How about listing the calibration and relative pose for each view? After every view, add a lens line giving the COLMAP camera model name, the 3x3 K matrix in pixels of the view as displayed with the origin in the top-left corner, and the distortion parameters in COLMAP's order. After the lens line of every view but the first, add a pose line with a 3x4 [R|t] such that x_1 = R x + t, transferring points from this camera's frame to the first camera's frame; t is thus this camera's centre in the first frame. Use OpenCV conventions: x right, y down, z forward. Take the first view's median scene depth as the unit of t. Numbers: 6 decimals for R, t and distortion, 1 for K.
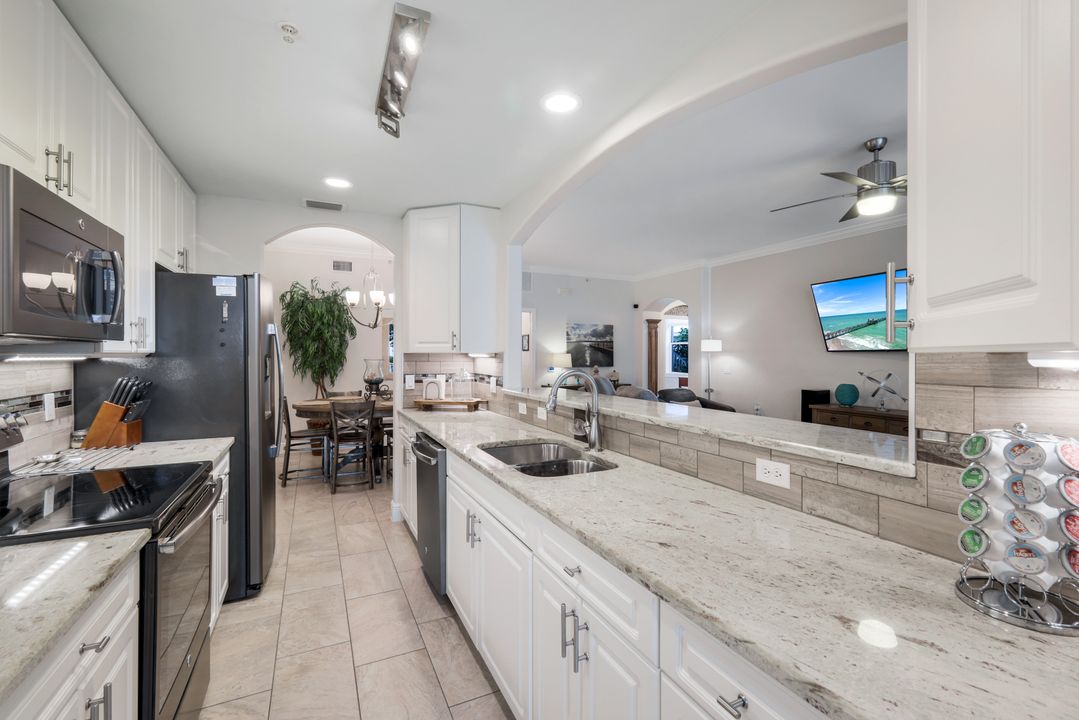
lens RADIAL K [[471.4, 0, 543.1], [0, 471.4, 356.9], [0, 0, 1]] dist [0.001158, 0.000491]
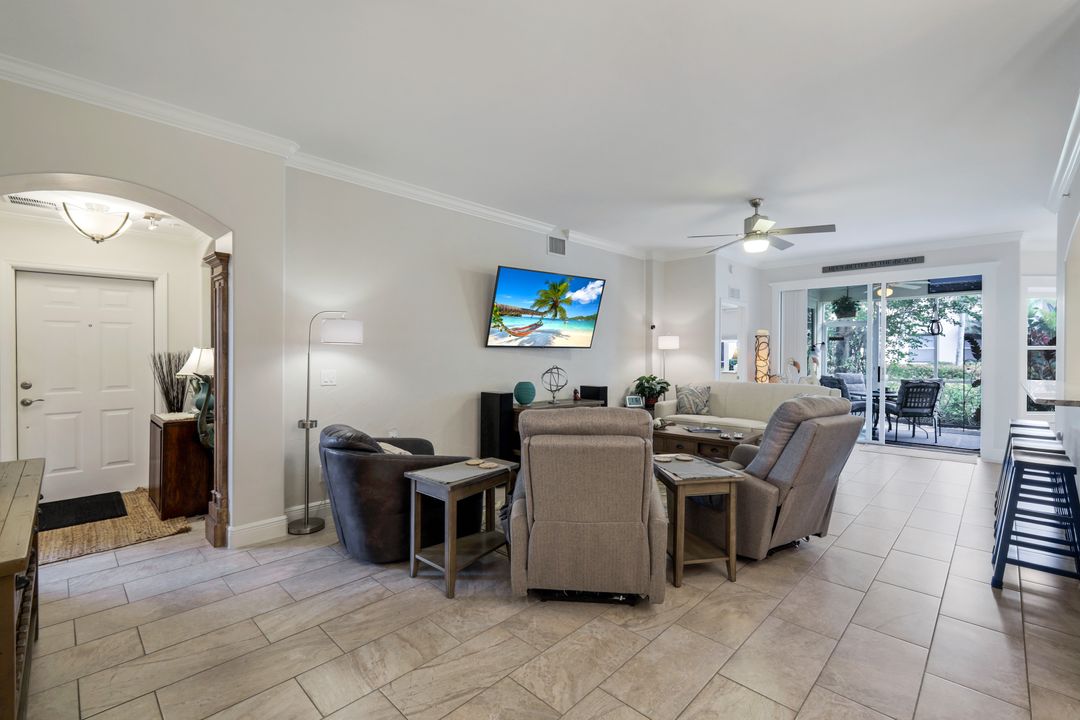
lens RADIAL K [[474.0, 0, 540.7], [0, 474.0, 357.4], [0, 0, 1]] dist [-0.000290, 0.000146]
pose [[-0.340763, -0.012424, 0.940067, -0.330844], [0.001067, 0.999907, 0.013602, -0.006775], [-0.940149, 0.005638, -0.340718, 1.666243]]
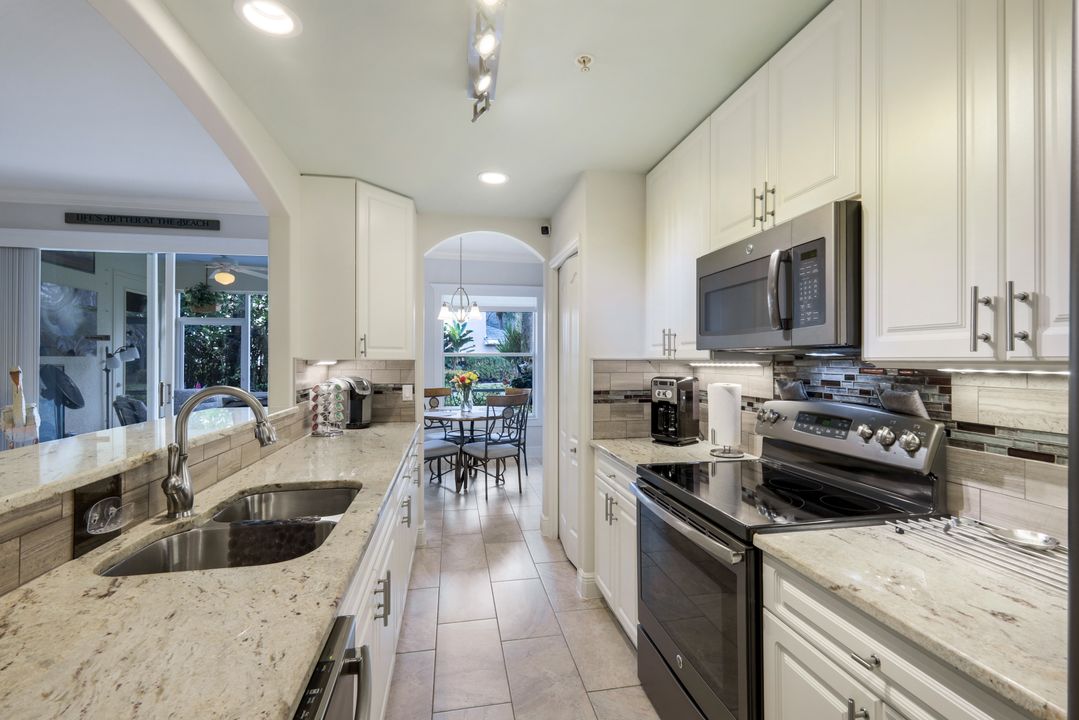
lens RADIAL K [[471.4, 0, 543.1], [0, 471.4, 356.9], [0, 0, 1]] dist [0.001158, 0.000491]
pose [[-0.966671, 0.001667, 0.256018, -0.277619], [0.002033, 0.999997, 0.001164, -0.007282], [-0.256015, 0.001646, -0.966671, 0.792862]]
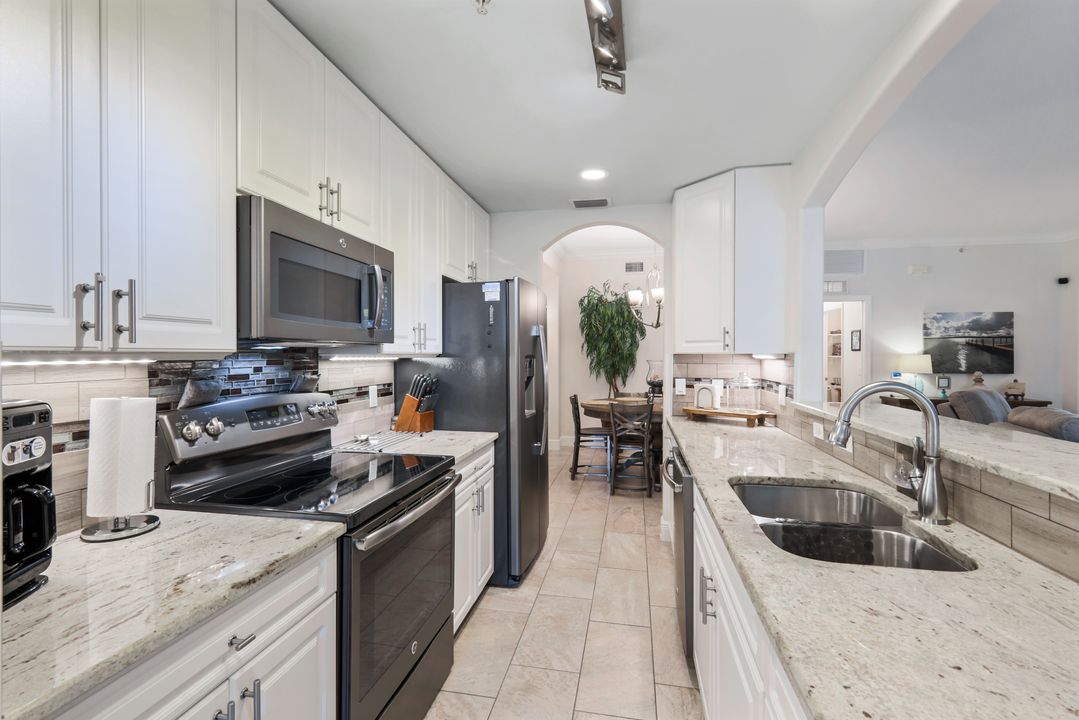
lens RADIAL K [[471.4, 0, 543.1], [0, 471.4, 356.9], [0, 0, 1]] dist [0.001158, 0.000491]
pose [[0.797931, 0.003710, -0.602738, 0.041476], [-0.004593, 0.999989, 0.000075, -0.001081], [0.602732, 0.002709, 0.797939, 0.130672]]
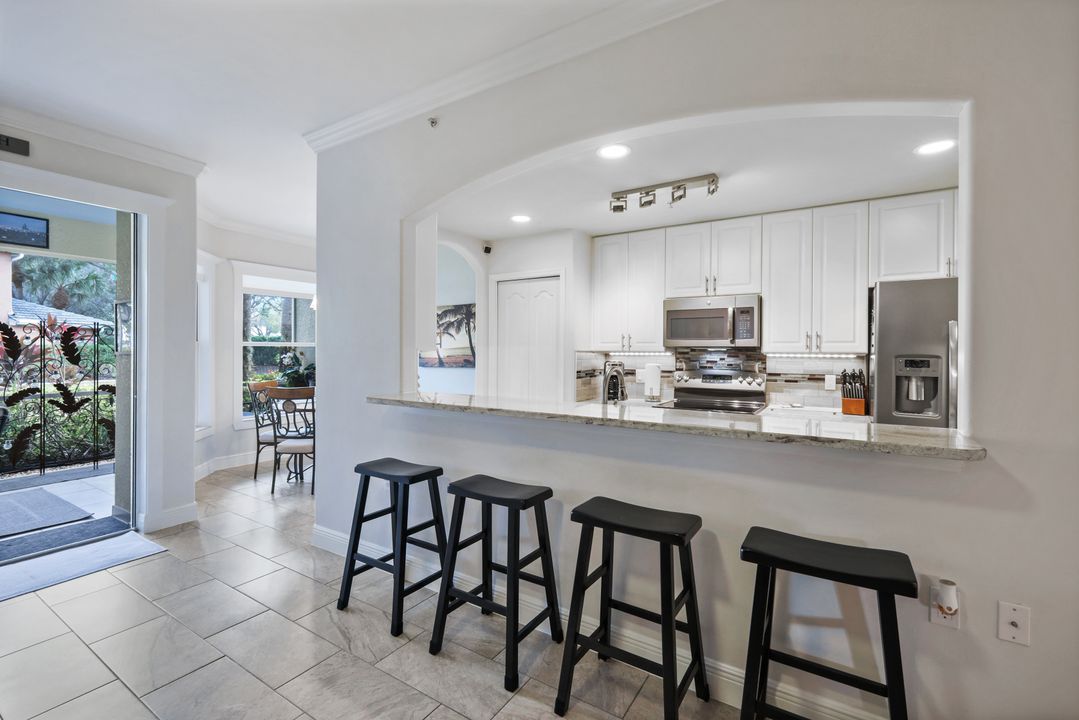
lens RADIAL K [[468.7, 0, 543.1], [0, 468.7, 351.5], [0, 0, 1]] dist [-0.000576, -0.000180]
pose [[-0.849332, -0.001639, -0.527856, 0.419230], [-0.007487, 0.999932, 0.008942, -0.010123], [0.527805, 0.011546, -0.849287, 0.967544]]
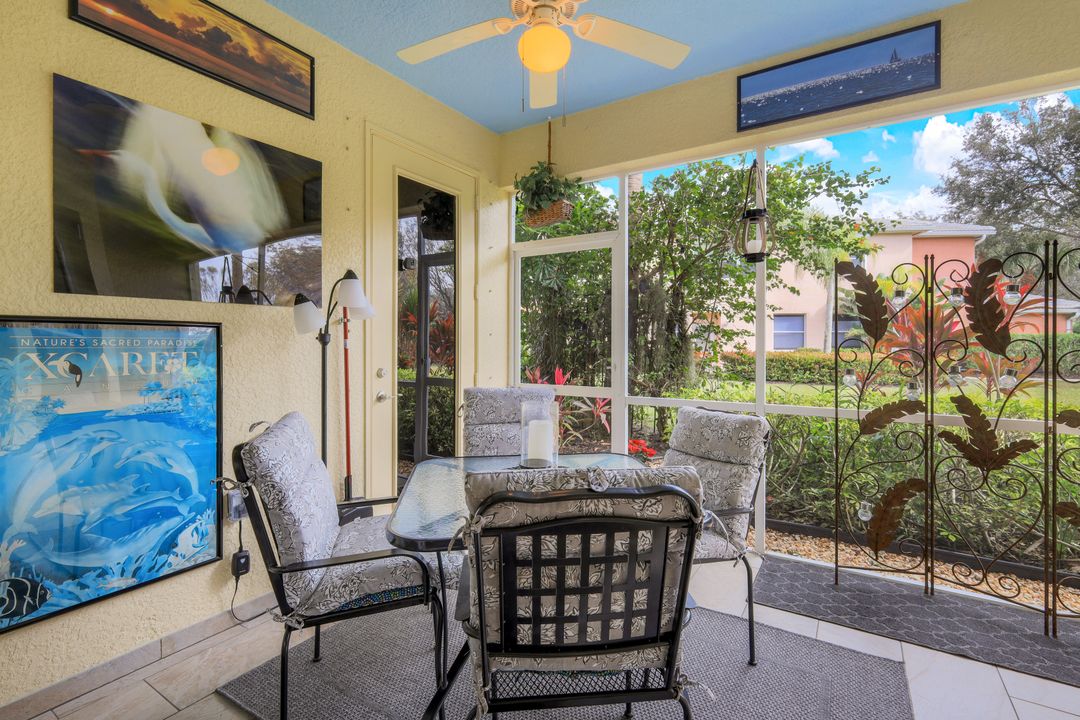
lens RADIAL K [[493.8, 0, 543.5], [0, 493.8, 342.5], [0, 0, 1]] dist [0.001955, 0.000242]
pose [[-0.521497, -0.002796, 0.853249, 0.629641], [0.003998, 0.999976, 0.005720, 0.031007], [-0.853244, 0.006394, -0.521473, -0.106296]]
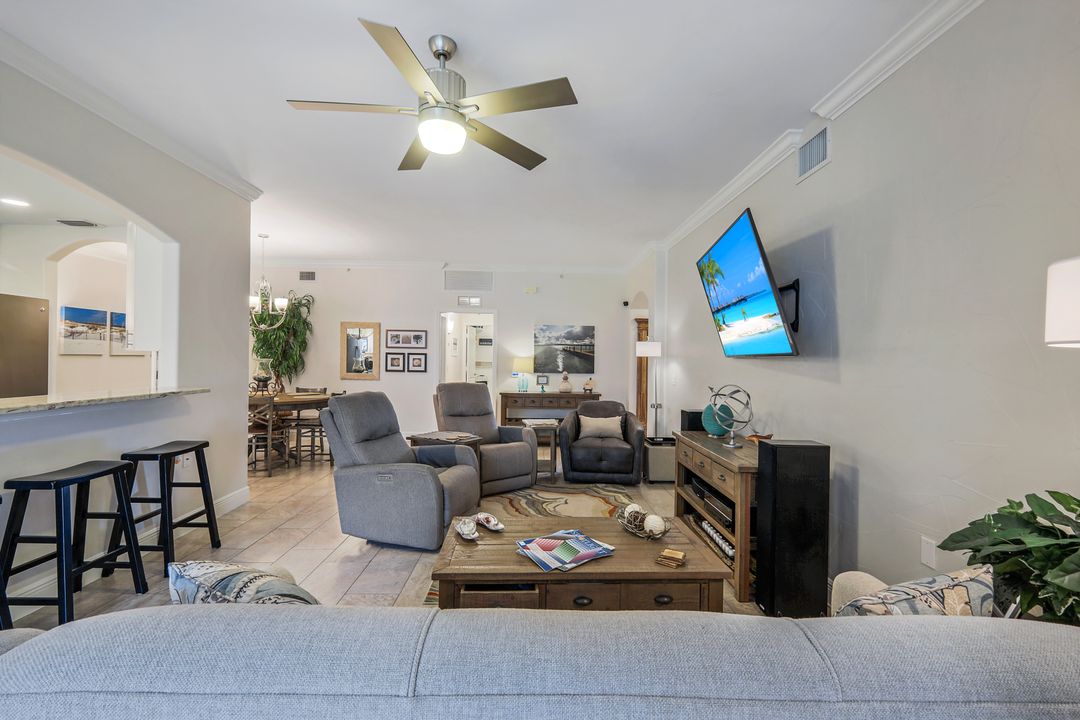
lens RADIAL K [[474.0, 0, 540.7], [0, 474.0, 357.4], [0, 0, 1]] dist [-0.000290, 0.000146]
pose [[0.909057, 0.012089, -0.416497, 0.891360], [-0.017398, 0.999809, -0.008953, 0.000233], [0.416309, 0.015385, 0.909093, 0.340443]]
